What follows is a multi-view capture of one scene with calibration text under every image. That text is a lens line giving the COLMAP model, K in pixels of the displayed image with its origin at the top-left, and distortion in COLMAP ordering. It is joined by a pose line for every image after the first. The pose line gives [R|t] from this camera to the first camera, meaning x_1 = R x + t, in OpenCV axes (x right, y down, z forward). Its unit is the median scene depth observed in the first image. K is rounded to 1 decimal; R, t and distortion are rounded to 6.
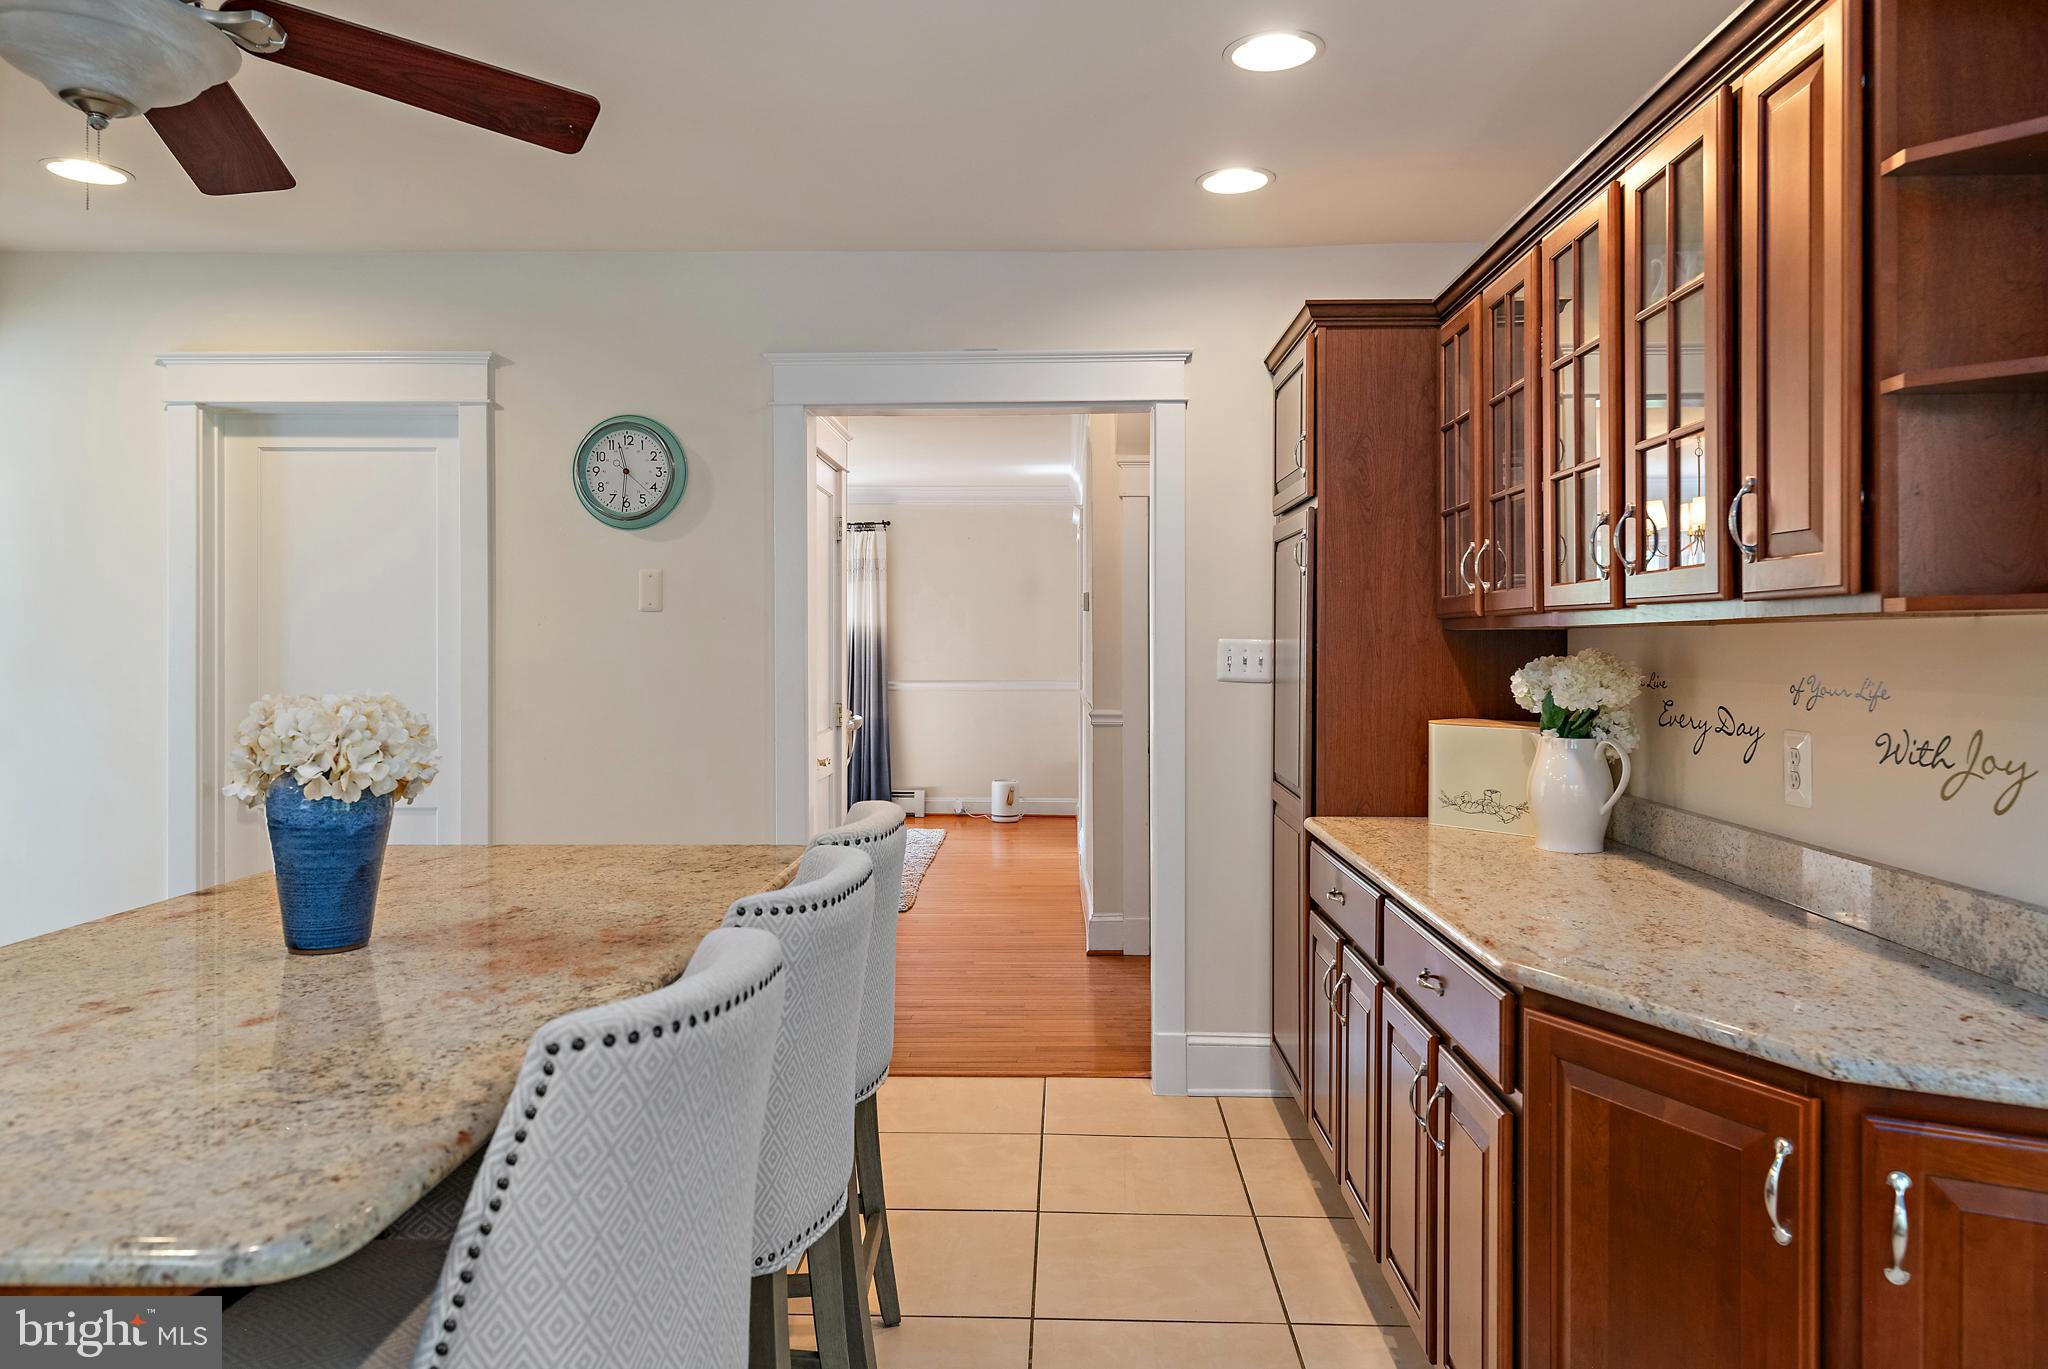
lens RADIAL K [[1379.6, 0, 1034.9], [0, 1379.6, 644.0], [0, 0, 1]] dist [0.023425, -0.012629]
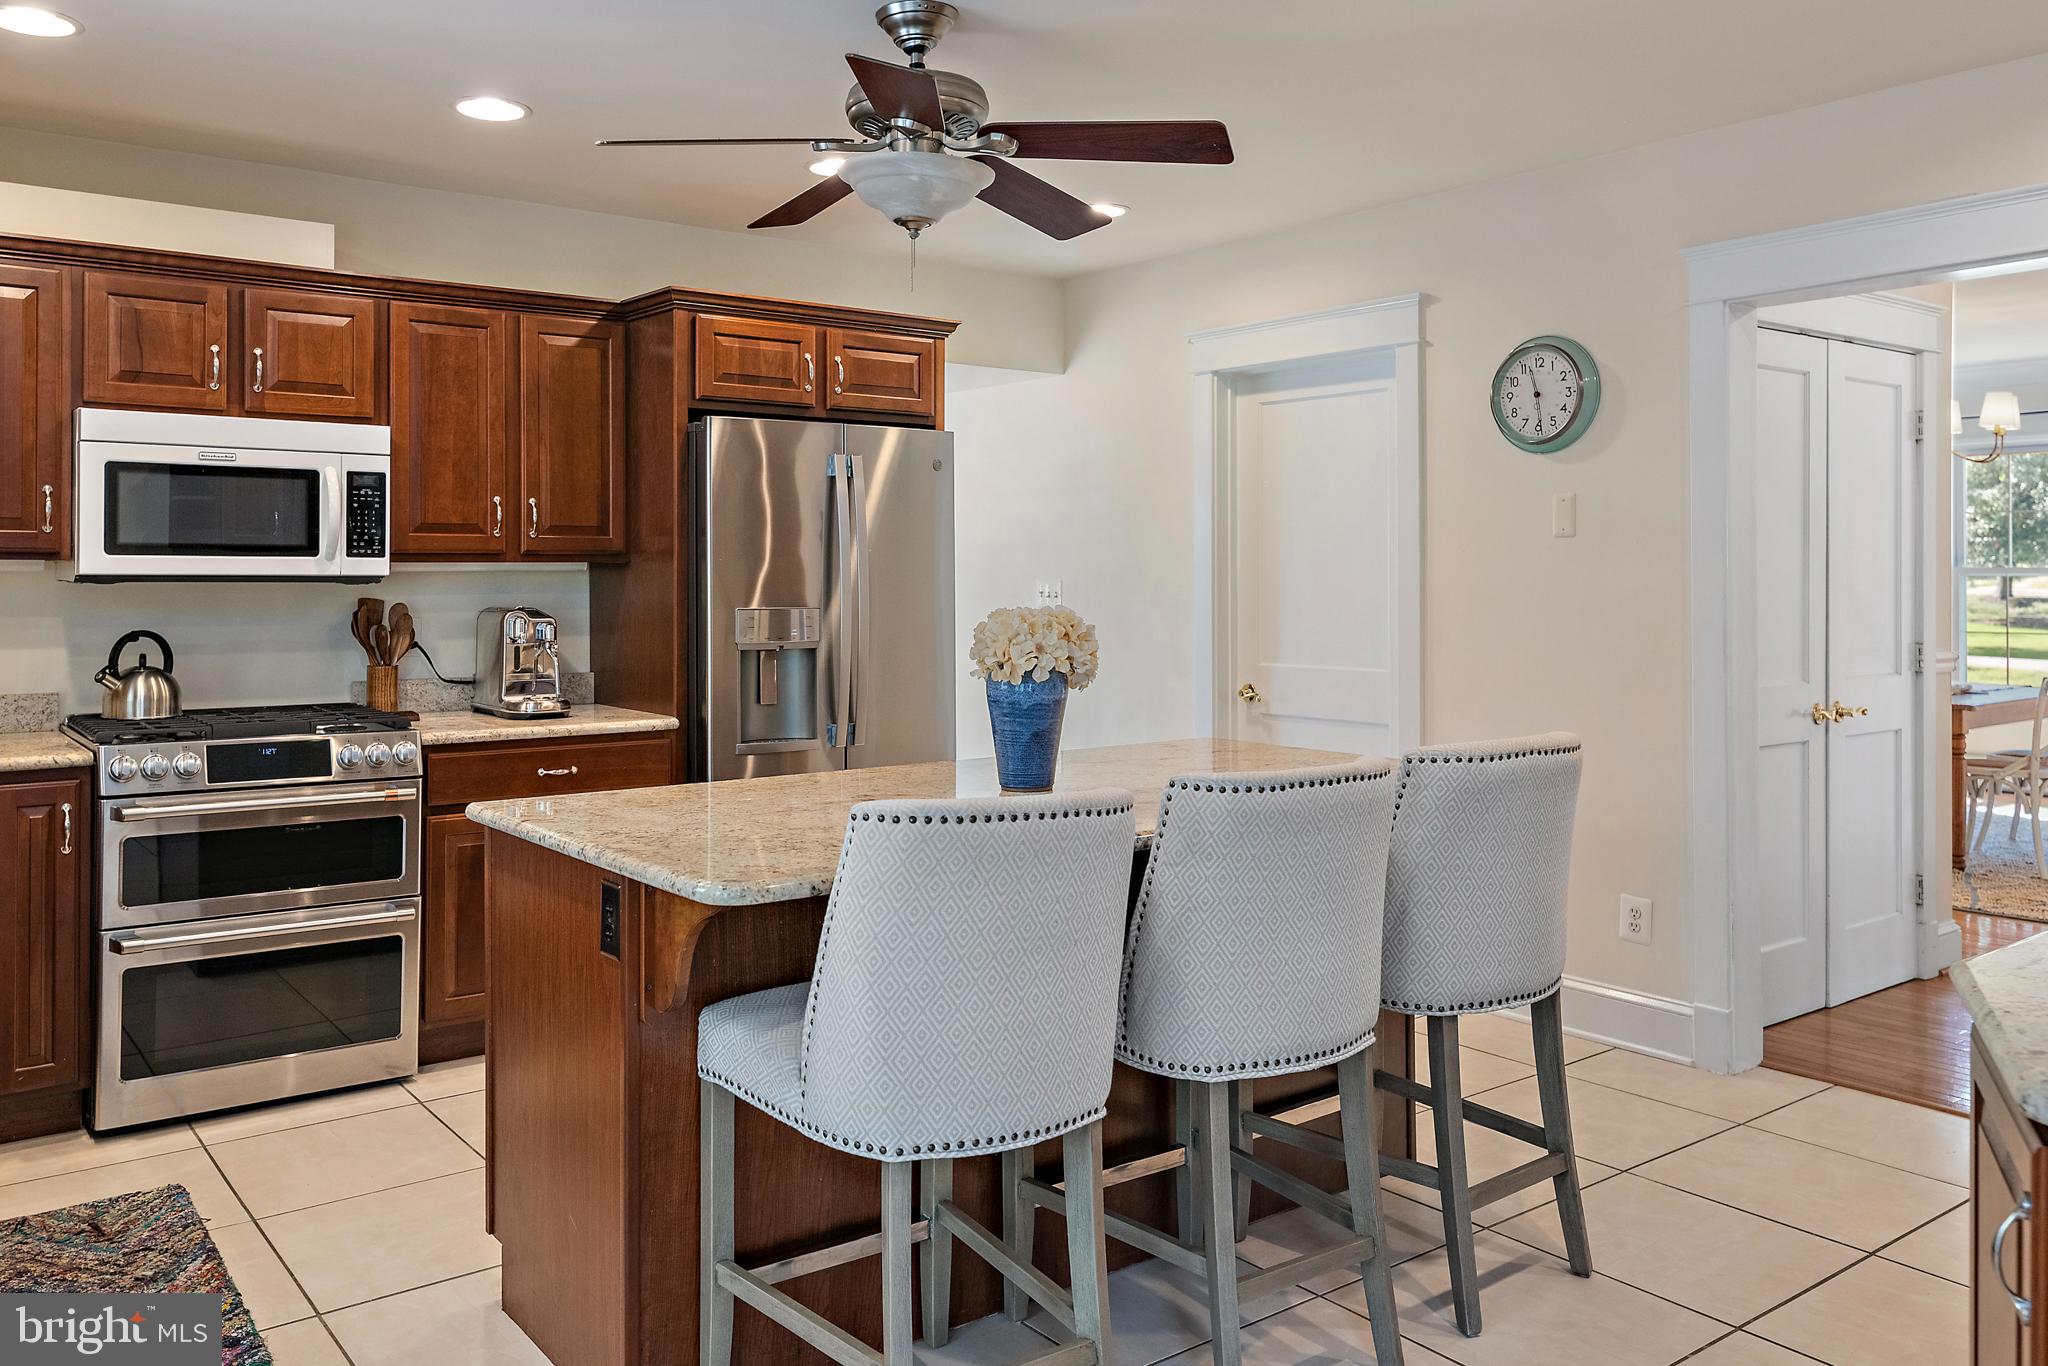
lens RADIAL K [[1578.8, 0, 930.1], [0, 1578.8, 575.6], [0, 0, 1]] dist [0.009255, 0.005353]
pose [[0.605243, -0.000951, -0.796040, 0.542522], [0.003966, 0.999990, 0.001820, -0.000474], [0.796031, -0.004259, 0.605241, -0.032777]]
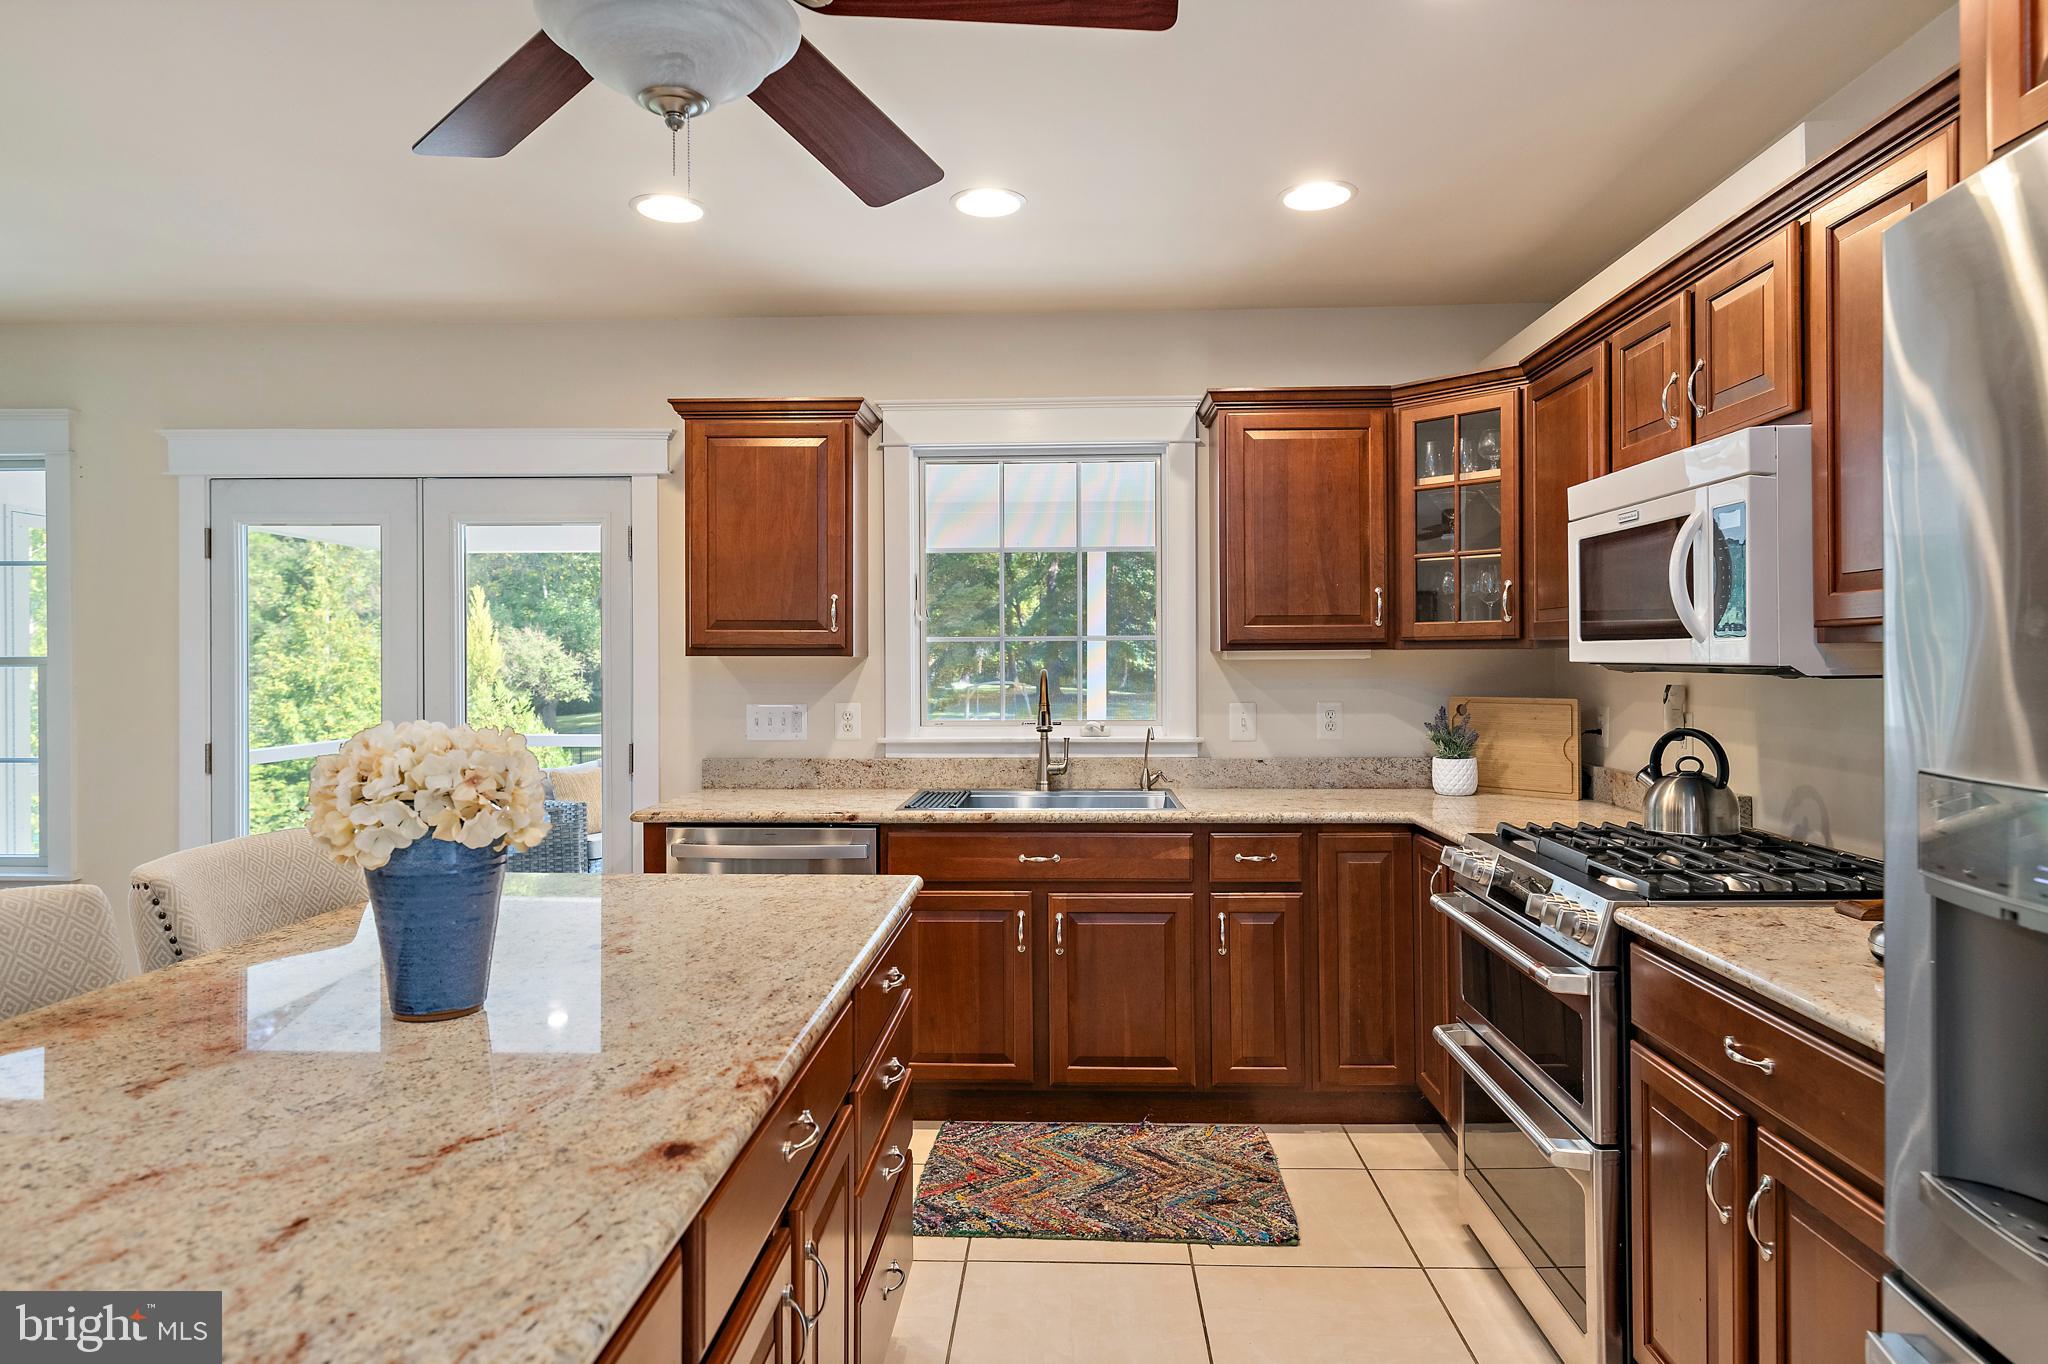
lens RADIAL K [[1182.5, 0, 1019.1], [0, 1182.5, 663.3], [0, 0, 1]] dist [0.012445, -0.008460]
pose [[-0.999715, 0.002647, 0.023717, -0.696829], [0.002627, 0.999996, -0.000873, -0.001434], [-0.023720, -0.000810, -0.999718, 1.353247]]
